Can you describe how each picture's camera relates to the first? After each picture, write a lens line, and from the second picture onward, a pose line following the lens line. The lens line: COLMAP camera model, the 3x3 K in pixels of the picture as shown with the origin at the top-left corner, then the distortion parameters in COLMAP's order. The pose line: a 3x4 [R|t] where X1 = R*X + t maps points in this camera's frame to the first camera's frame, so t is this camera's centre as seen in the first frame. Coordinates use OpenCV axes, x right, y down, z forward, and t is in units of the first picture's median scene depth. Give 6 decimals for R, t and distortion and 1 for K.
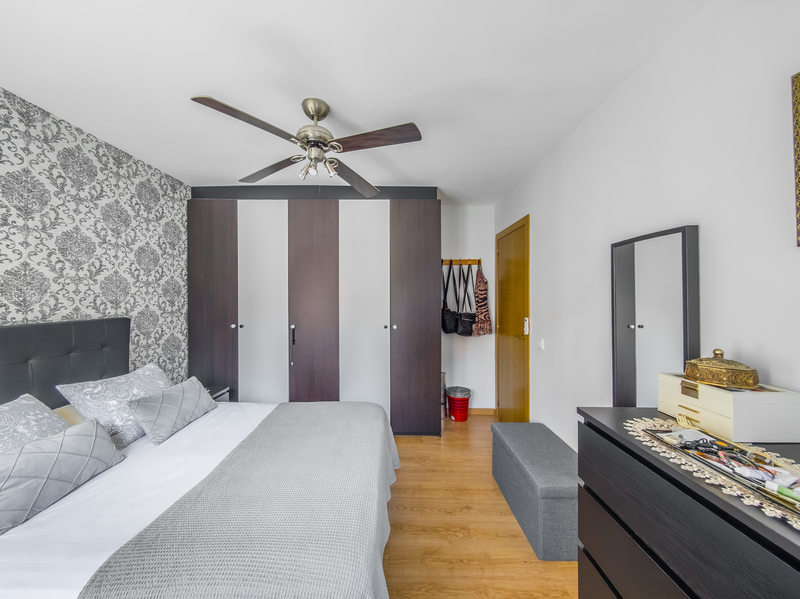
lens RADIAL K [[288.0, 0, 399.0], [0, 288.0, 293.1], [0, 0, 1]] dist [-0.001226, 0.000137]
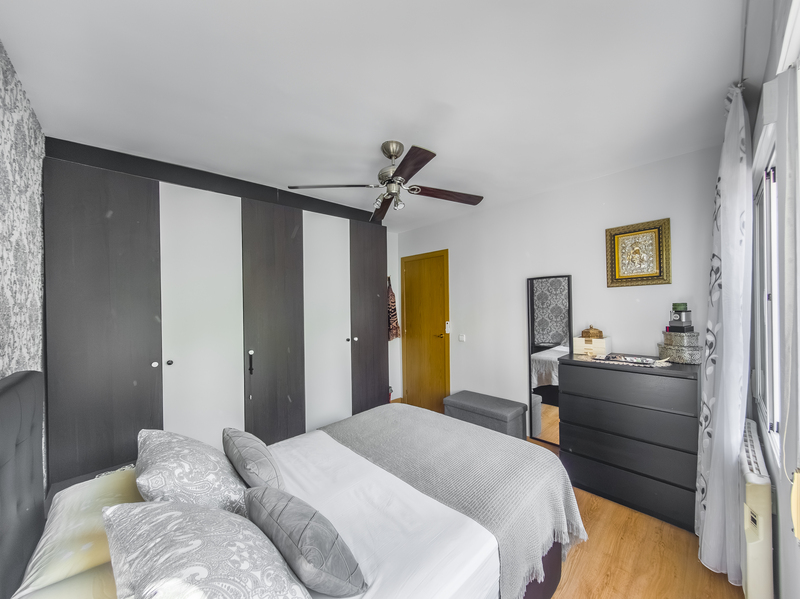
lens RADIAL K [[303.0, 0, 399.0], [0, 303.0, 304.2], [0, 0, 1]] dist [-0.000408, -0.000162]
pose [[0.711099, -0.028592, 0.702510, -0.688387], [0.023229, 0.999583, 0.017171, -0.027745], [-0.702708, 0.004109, 0.711467, 0.083296]]
